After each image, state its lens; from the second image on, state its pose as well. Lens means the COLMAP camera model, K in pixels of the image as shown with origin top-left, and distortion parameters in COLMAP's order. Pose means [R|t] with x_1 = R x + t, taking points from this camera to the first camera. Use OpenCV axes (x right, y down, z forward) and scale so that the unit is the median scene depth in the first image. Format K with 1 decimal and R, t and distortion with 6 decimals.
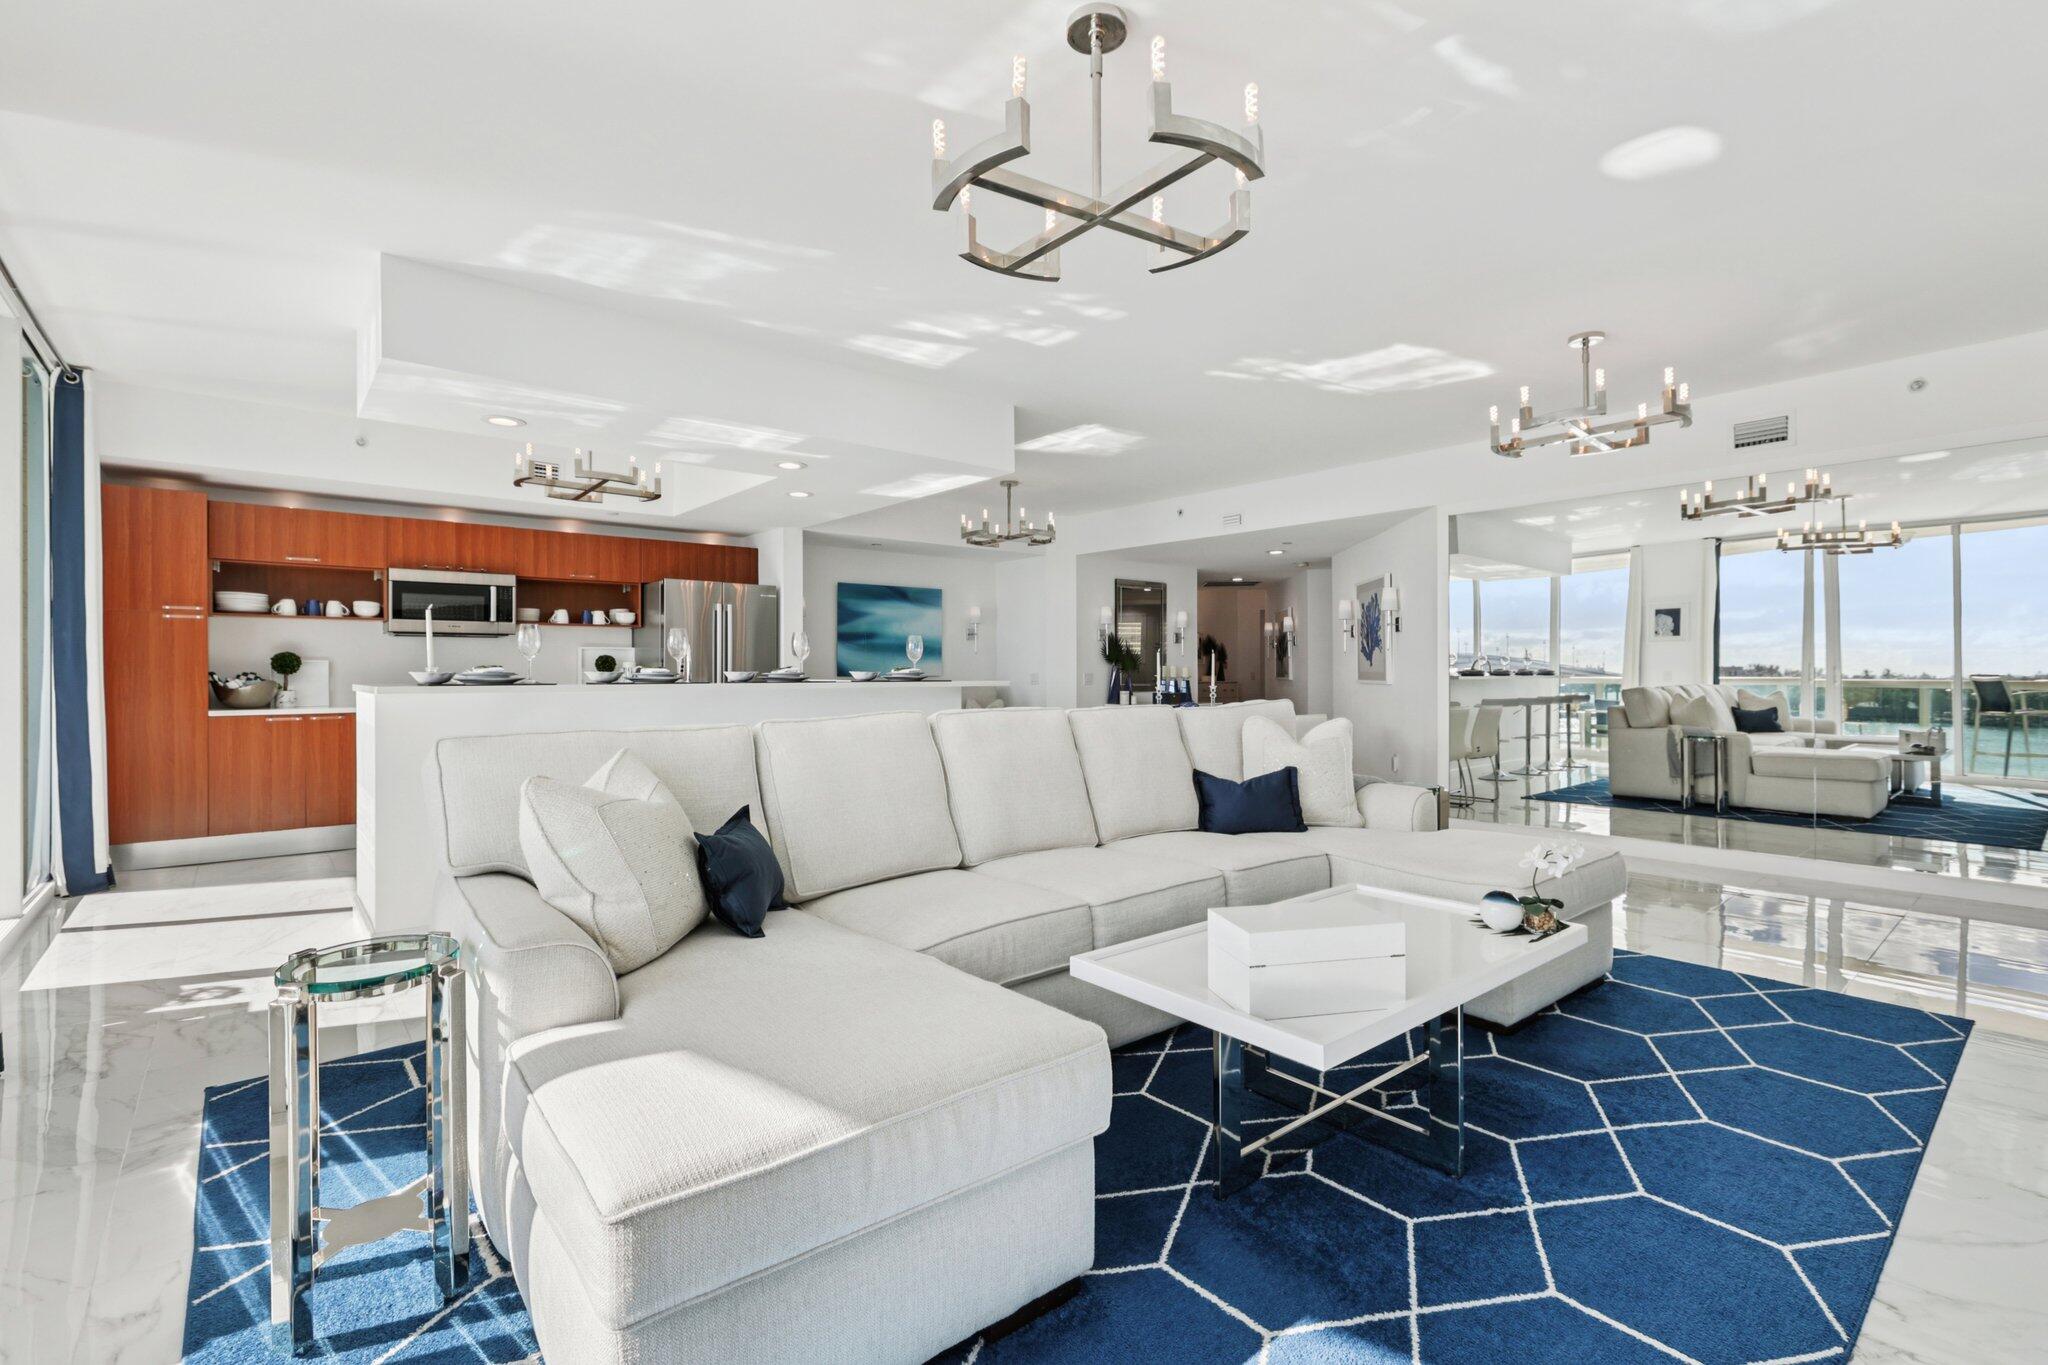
lens RADIAL K [[913.0, 0, 1015.6], [0, 913.0, 675.1], [0, 0, 1]] dist [0.003192, -0.000956]
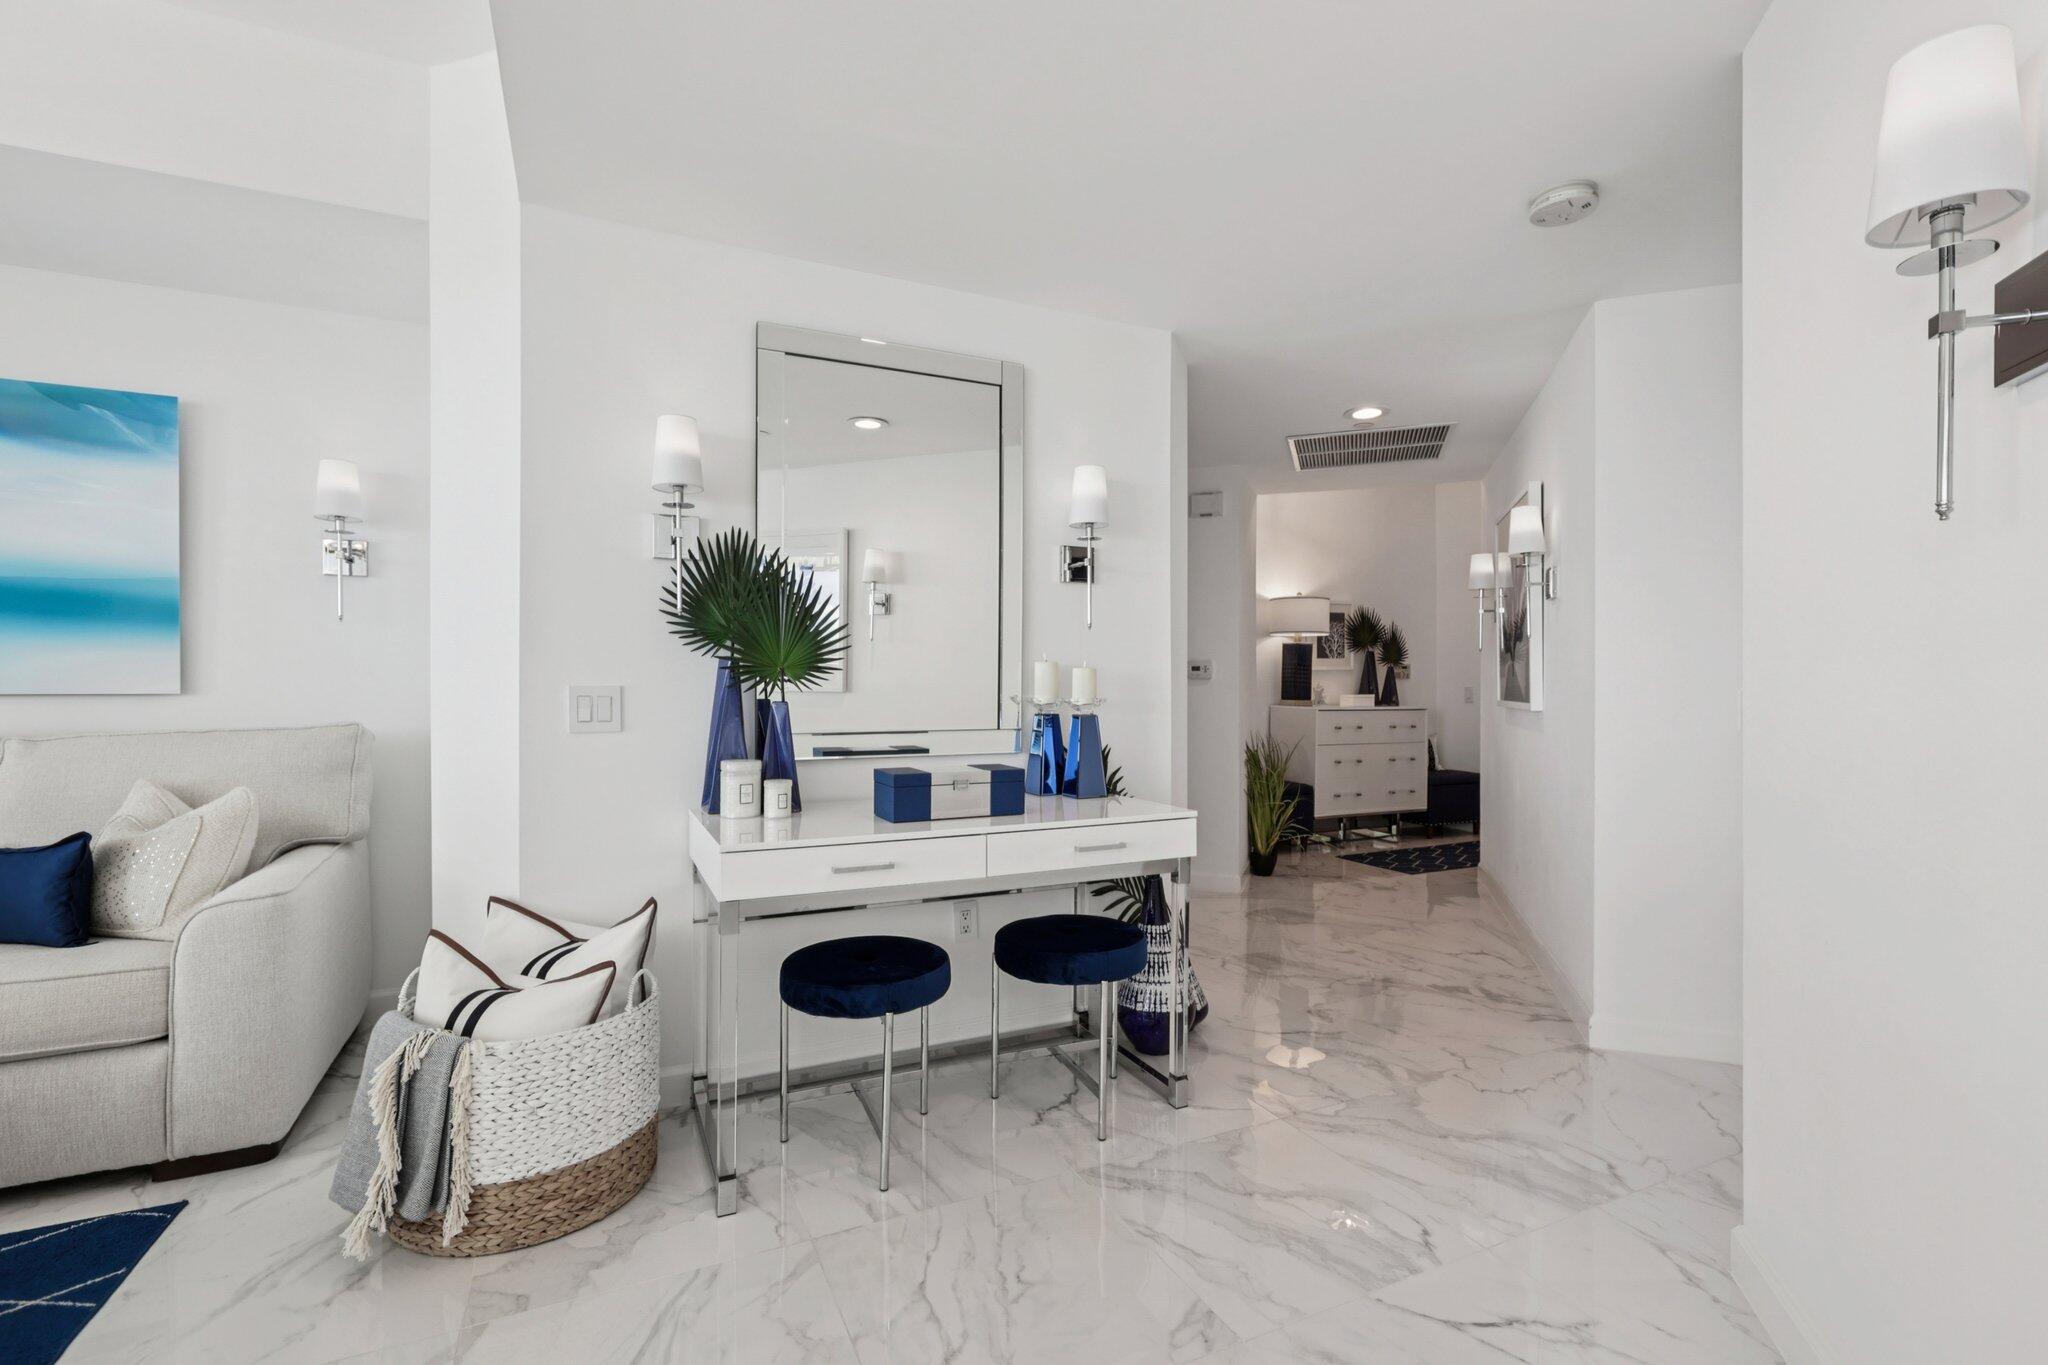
lens RADIAL K [[913.0, 0, 1042.3], [0, 913.0, 695.6], [0, 0, 1]] dist [0.003192, -0.000956]
pose [[0.970198, 0.006266, -0.242234, 0.408108], [-0.004384, 0.999956, 0.008308, -0.004399], [0.242275, -0.006998, 0.970182, 1.253023]]
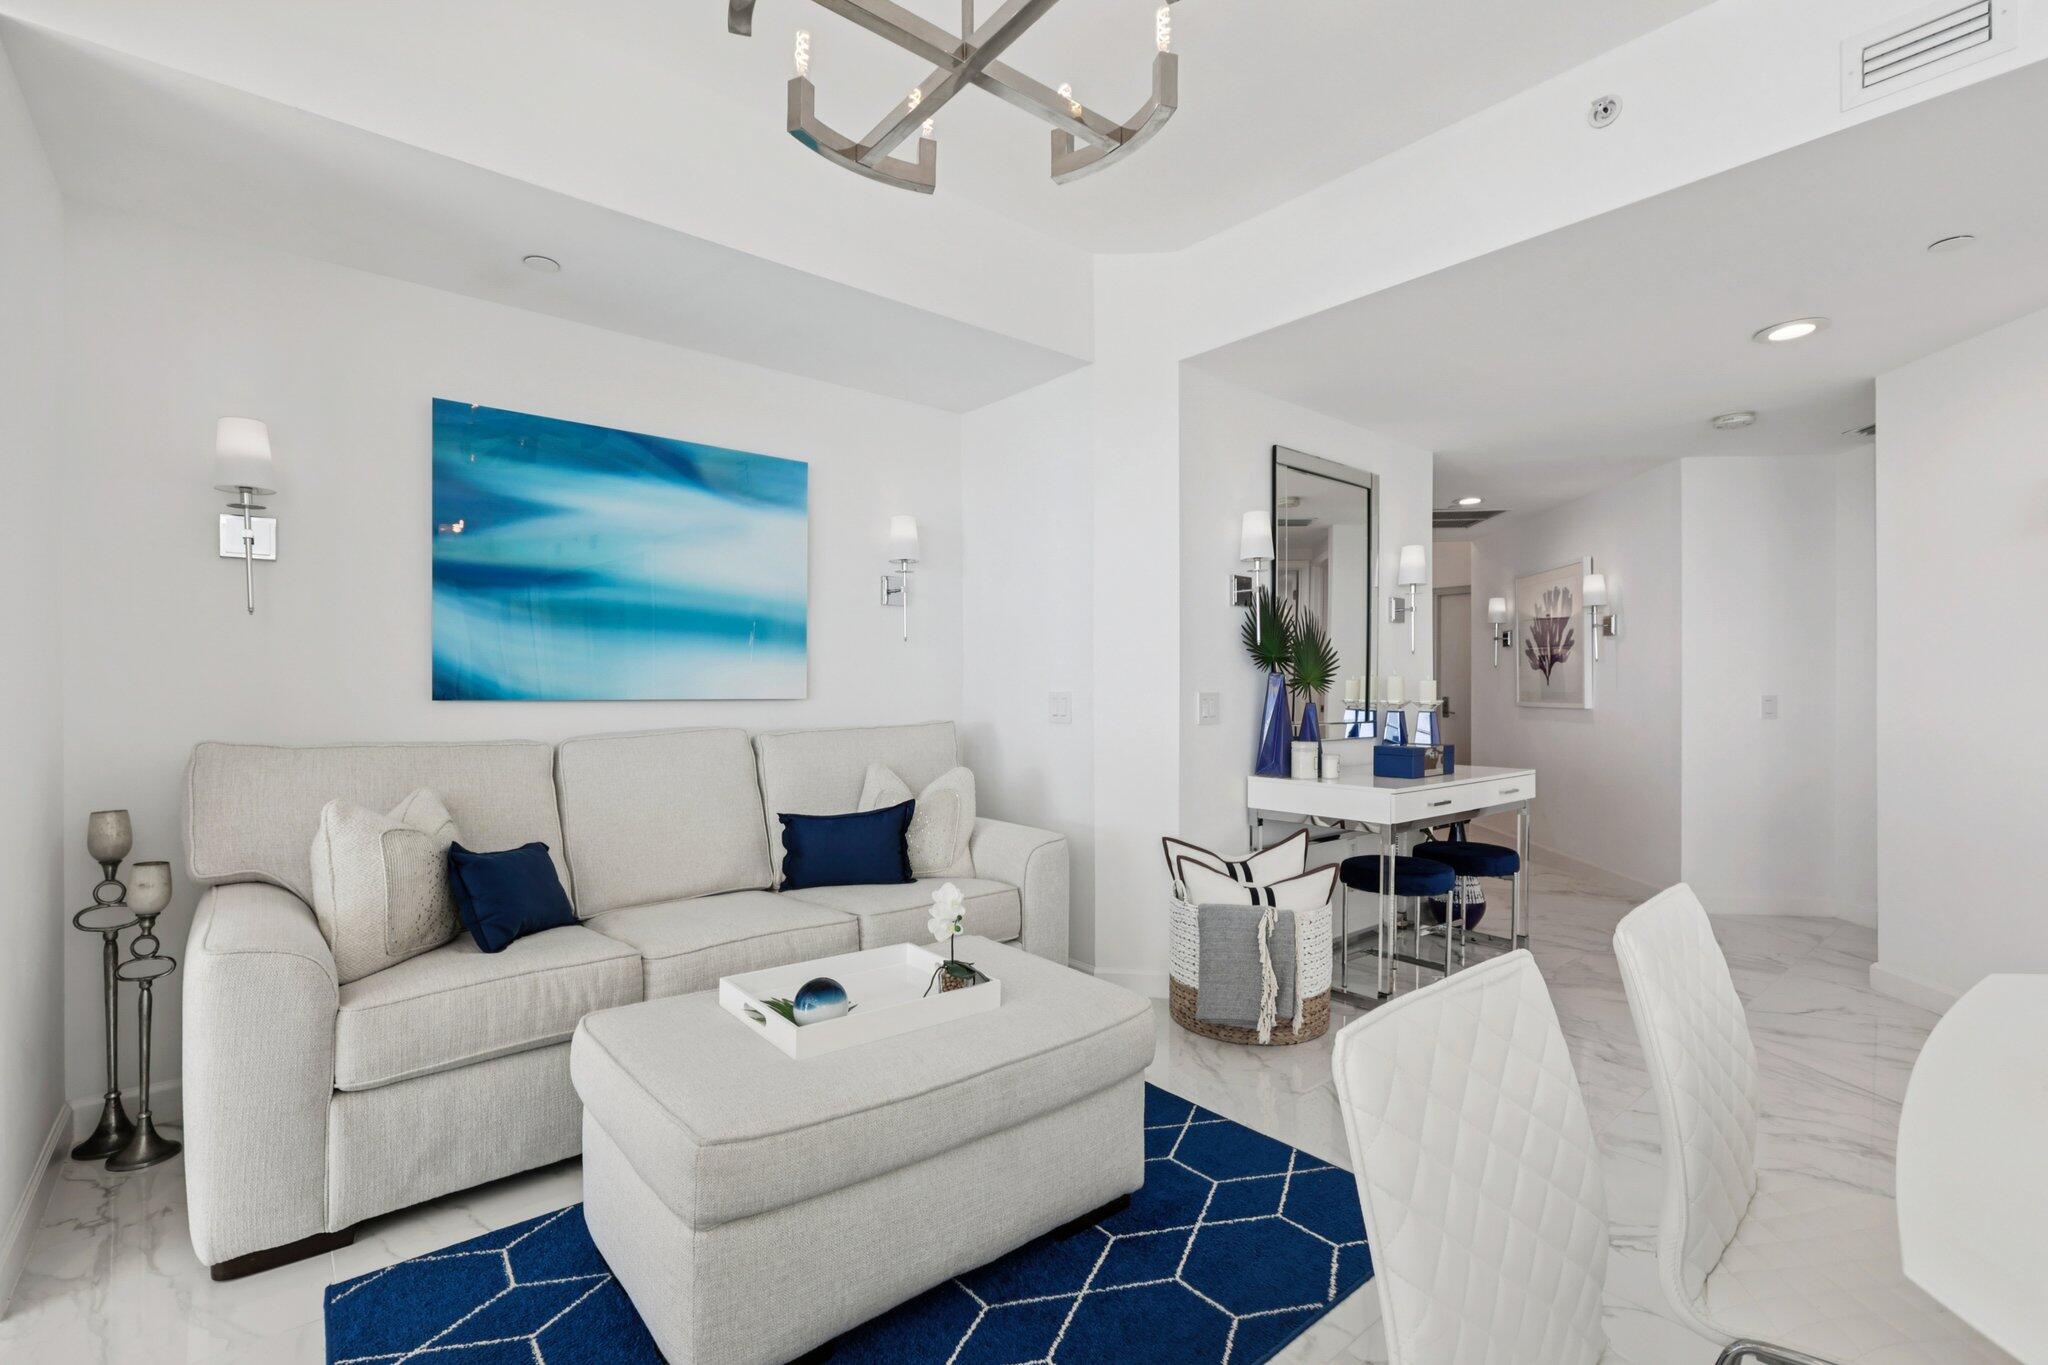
lens RADIAL K [[913.0, 0, 1031.3], [0, 913.0, 696.1], [0, 0, 1]] dist [0.003192, -0.000956]
pose [[0.999895, 0.003131, 0.014120, 0.006631], [-0.003148, 0.999994, 0.001198, -0.002231], [-0.014116, -0.001242, 0.999900, 1.013582]]
